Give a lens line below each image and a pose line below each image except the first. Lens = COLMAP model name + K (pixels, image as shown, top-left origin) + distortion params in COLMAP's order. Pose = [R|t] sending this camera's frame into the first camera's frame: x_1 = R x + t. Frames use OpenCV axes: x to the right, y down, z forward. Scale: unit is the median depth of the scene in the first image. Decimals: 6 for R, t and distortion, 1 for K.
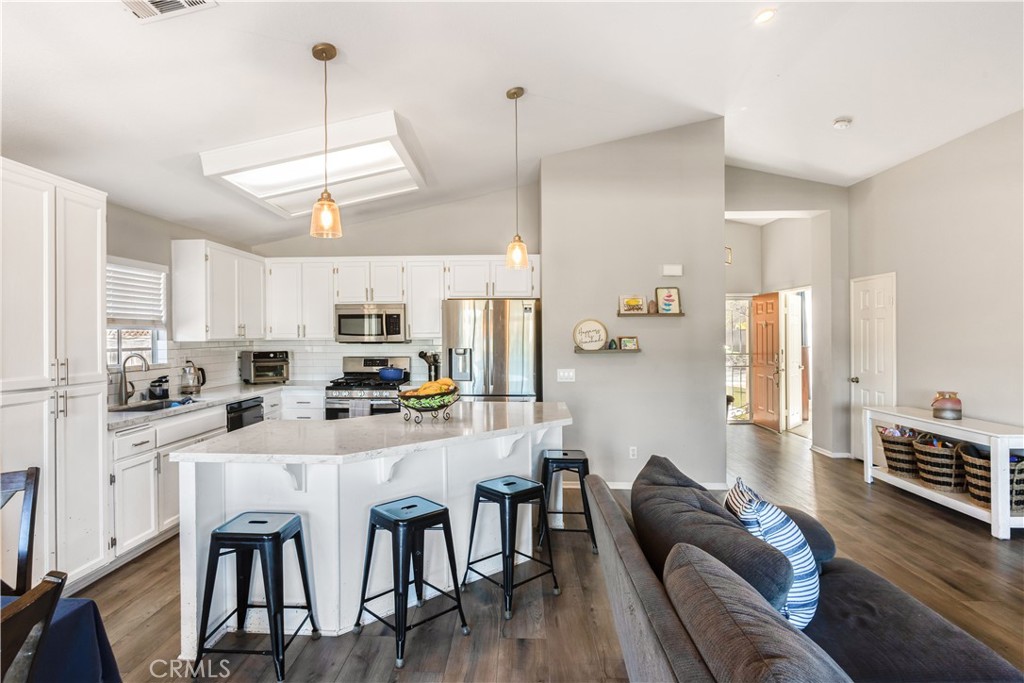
lens RADIAL K [[526.2, 0, 510.3], [0, 526.2, 328.8], [0, 0, 1]] dist [-0.001046, 0.000163]
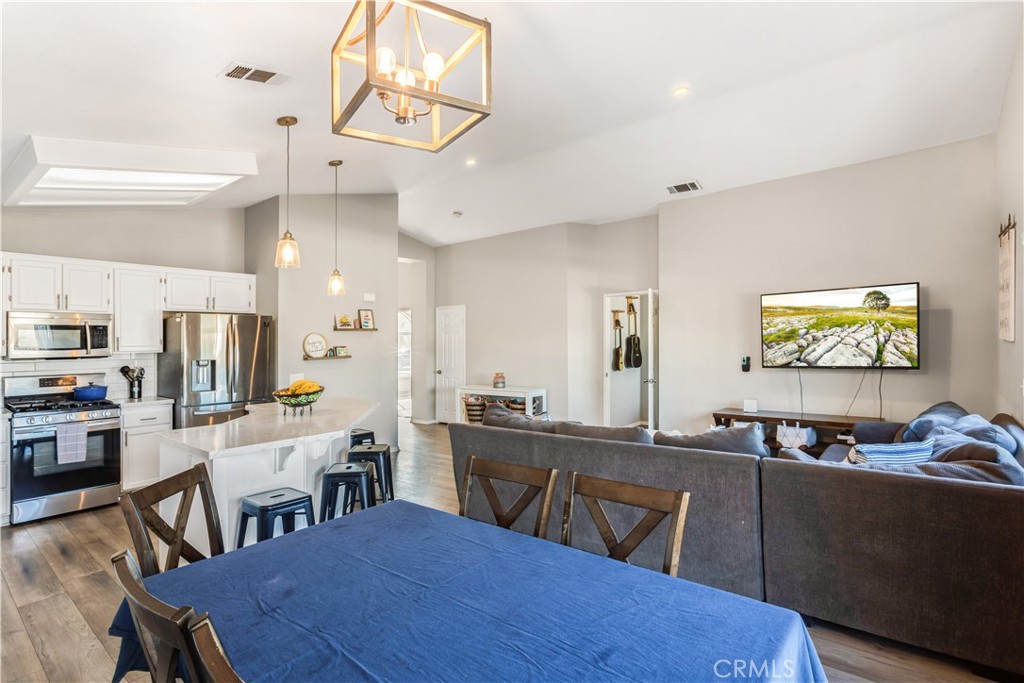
lens RADIAL K [[500.6, 0, 509.5], [0, 500.6, 346.7], [0, 0, 1]] dist [0.001128, 0.000219]
pose [[0.597451, -0.017355, 0.801717, -0.520365], [0.006965, 0.999840, 0.016453, -0.001173], [-0.801875, -0.004246, 0.597477, -0.073331]]
